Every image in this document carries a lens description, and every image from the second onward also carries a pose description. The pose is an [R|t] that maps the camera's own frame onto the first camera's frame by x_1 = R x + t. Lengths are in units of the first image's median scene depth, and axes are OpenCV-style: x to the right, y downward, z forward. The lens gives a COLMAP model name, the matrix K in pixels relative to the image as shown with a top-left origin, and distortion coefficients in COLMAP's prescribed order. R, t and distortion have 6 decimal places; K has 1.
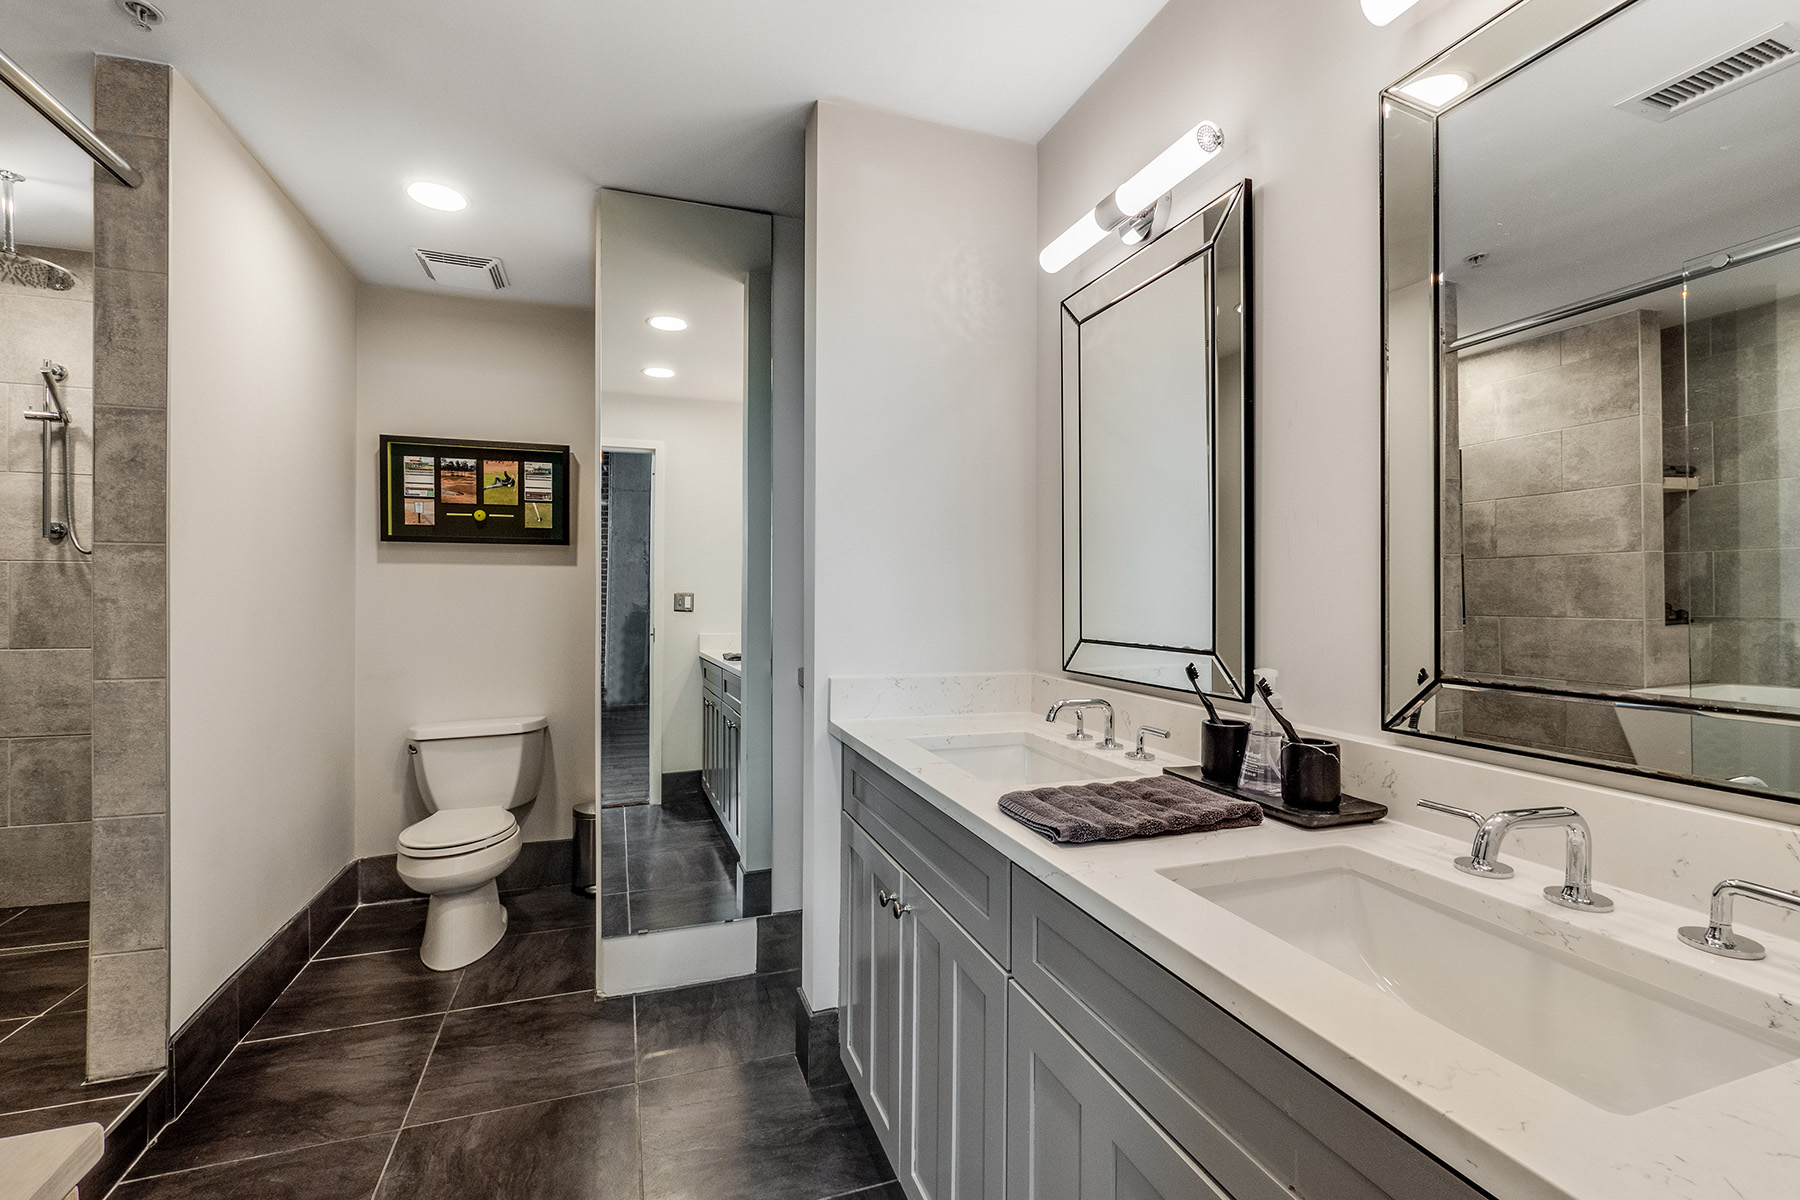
lens RADIAL K [[774.9, 0, 899.4], [0, 774.9, 592.0], [0, 0, 1]] dist [-0.000847, -0.000144]
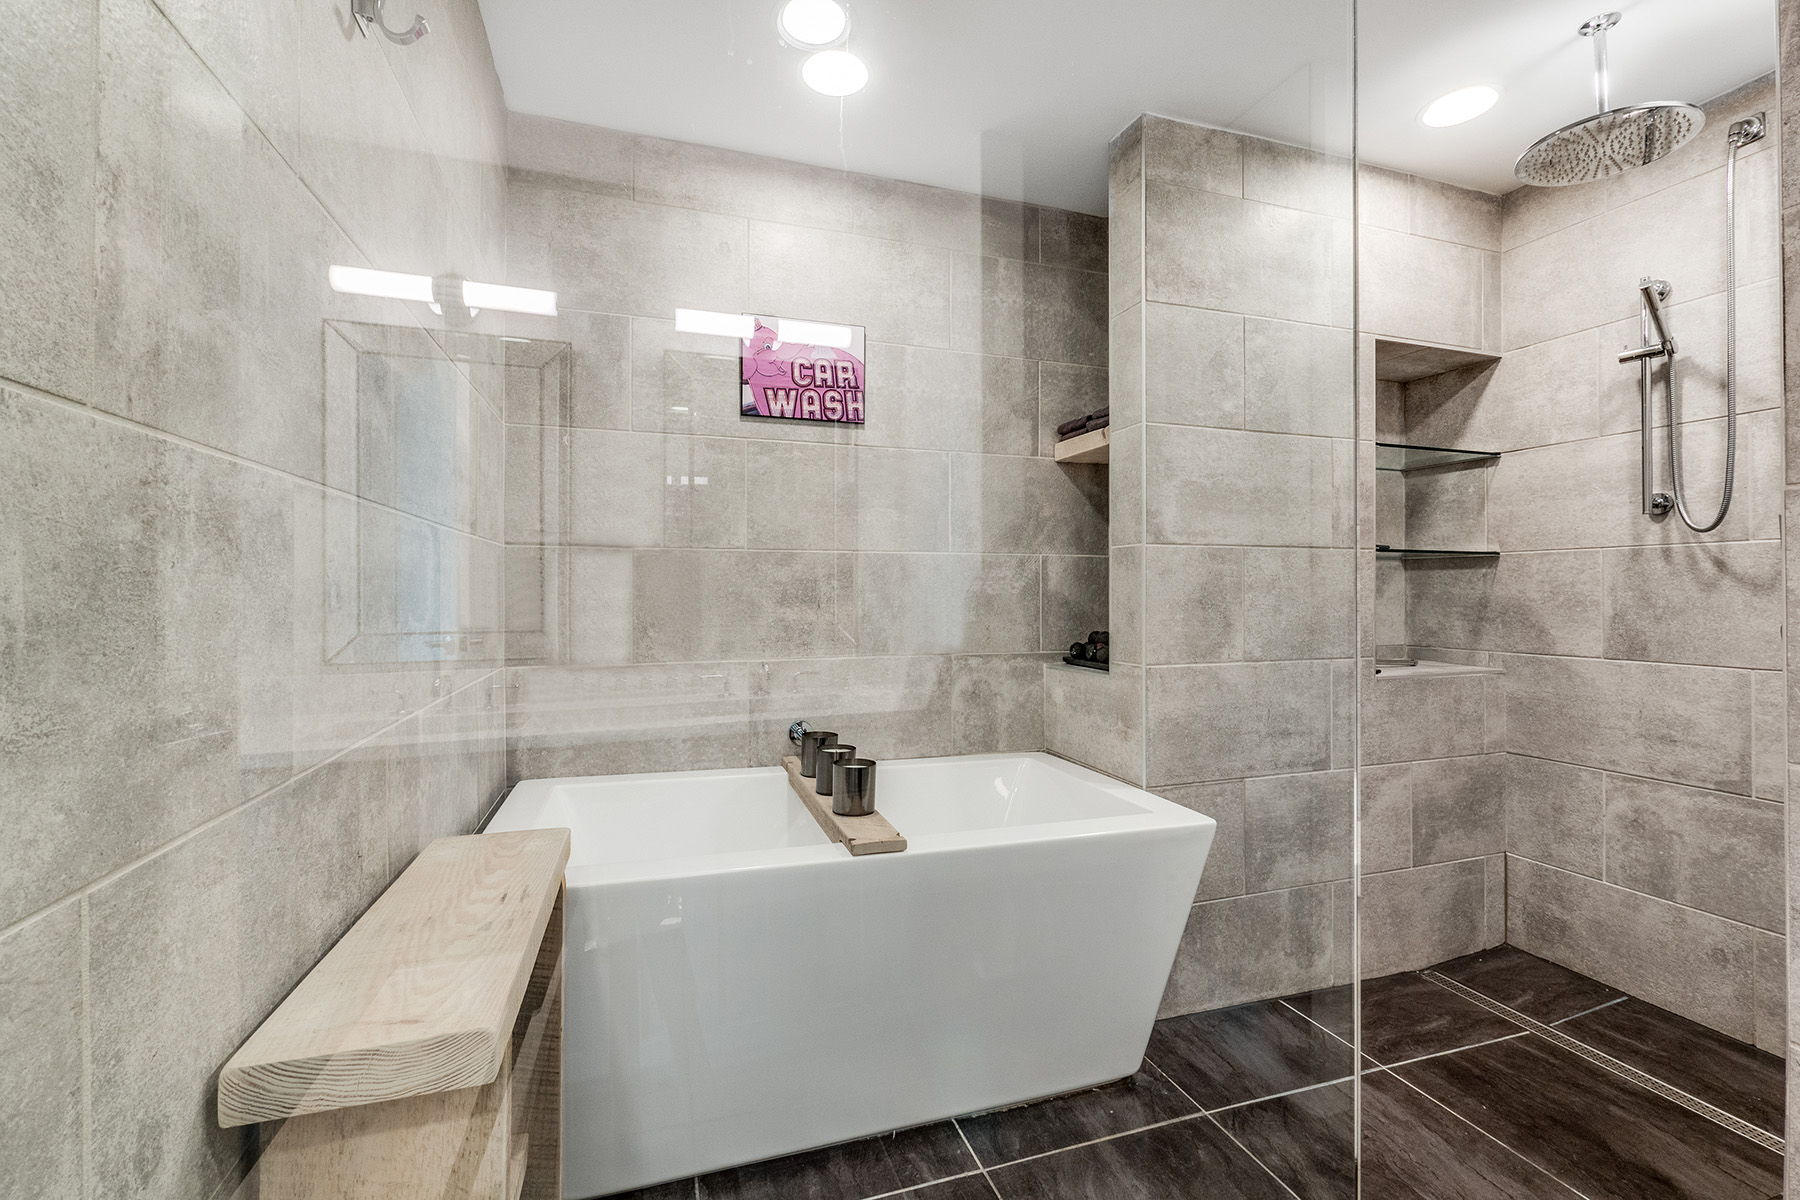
lens RADIAL K [[758.9, 0, 898.0], [0, 758.9, 593.2], [0, 0, 1]] dist [-0.000545, 0.000007]
pose [[-0.017105, -0.005715, -0.999837, -0.351353], [0.003399, 0.999978, -0.005774, 0.008267], [0.999848, -0.003497, -0.017086, 0.283435]]
